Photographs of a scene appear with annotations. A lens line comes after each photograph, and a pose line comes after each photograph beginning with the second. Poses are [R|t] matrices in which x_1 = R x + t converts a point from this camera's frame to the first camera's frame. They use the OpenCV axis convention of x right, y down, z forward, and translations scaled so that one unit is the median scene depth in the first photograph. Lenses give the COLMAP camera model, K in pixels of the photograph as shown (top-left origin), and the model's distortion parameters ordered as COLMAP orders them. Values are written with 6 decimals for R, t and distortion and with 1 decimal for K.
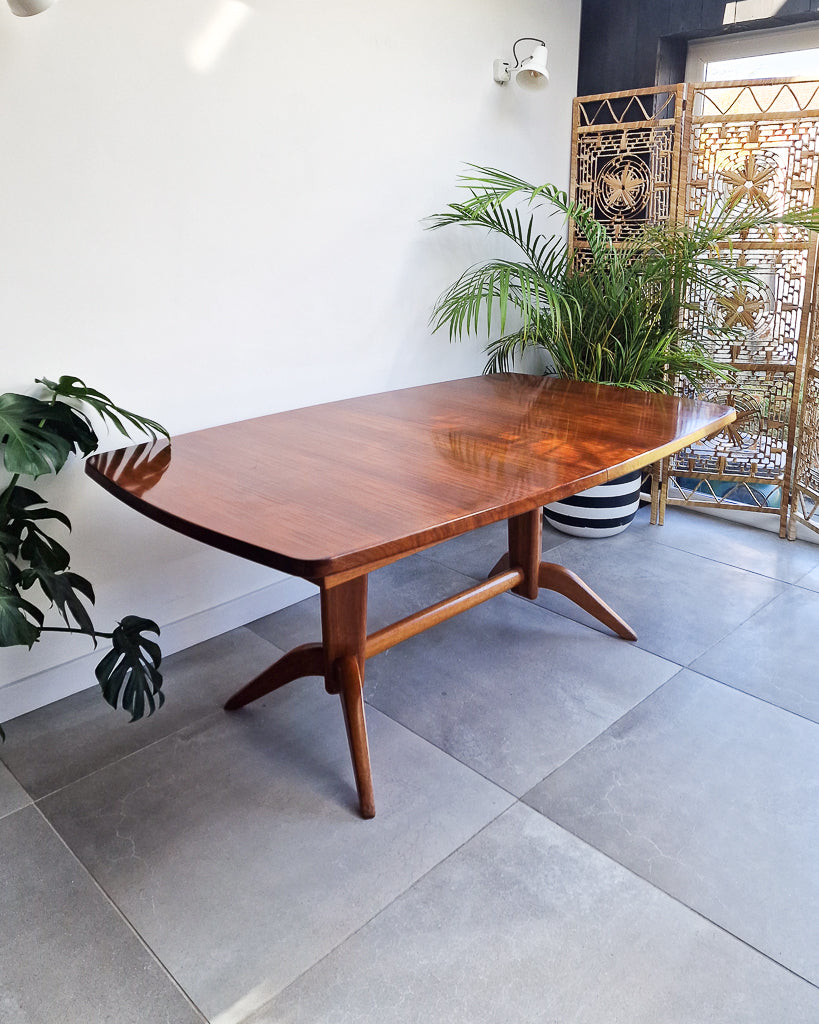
lens RADIAL K [[812.2, 0, 414.4], [0, 812.2, 400.6], [0, 0, 1]] dist [0.070780, -0.065877]
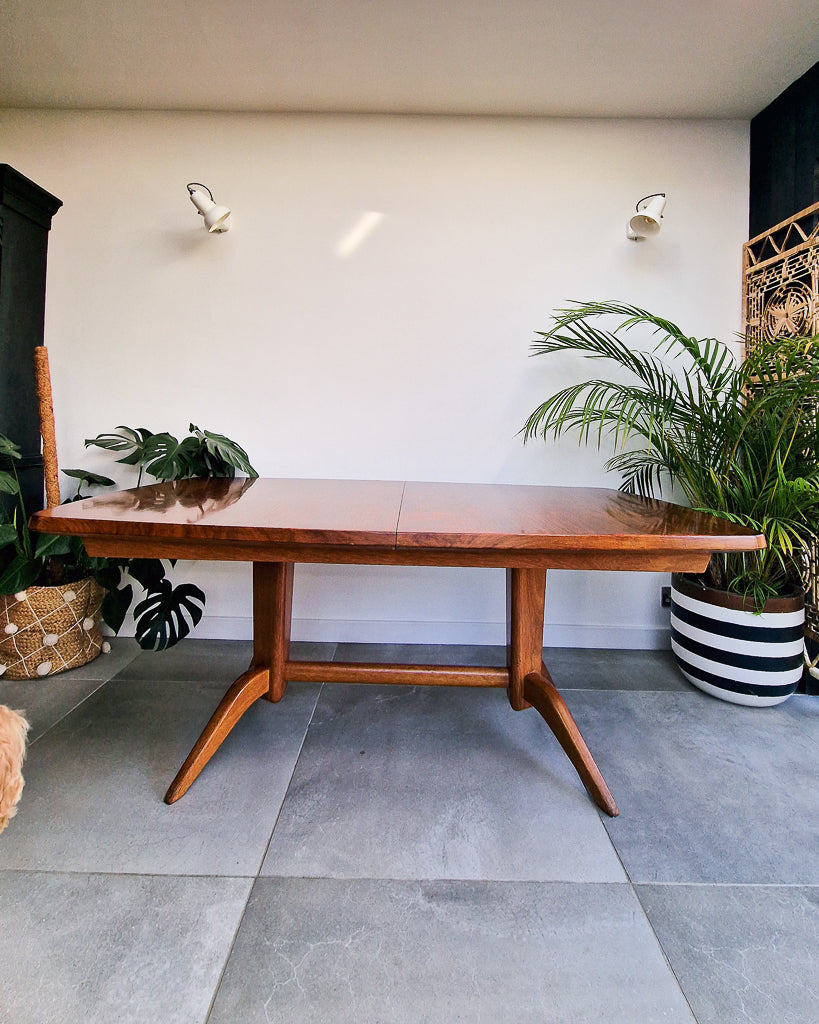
lens RADIAL K [[501.8, 0, 415.2], [0, 501.8, 418.2], [0, 0, 1]] dist [0.003049, -0.004376]
pose [[0.712187, 0.008942, -0.701932, 0.383037], [-0.181930, 0.968106, -0.172254, 0.033704], [0.678005, 0.250380, 0.691100, 0.365709]]
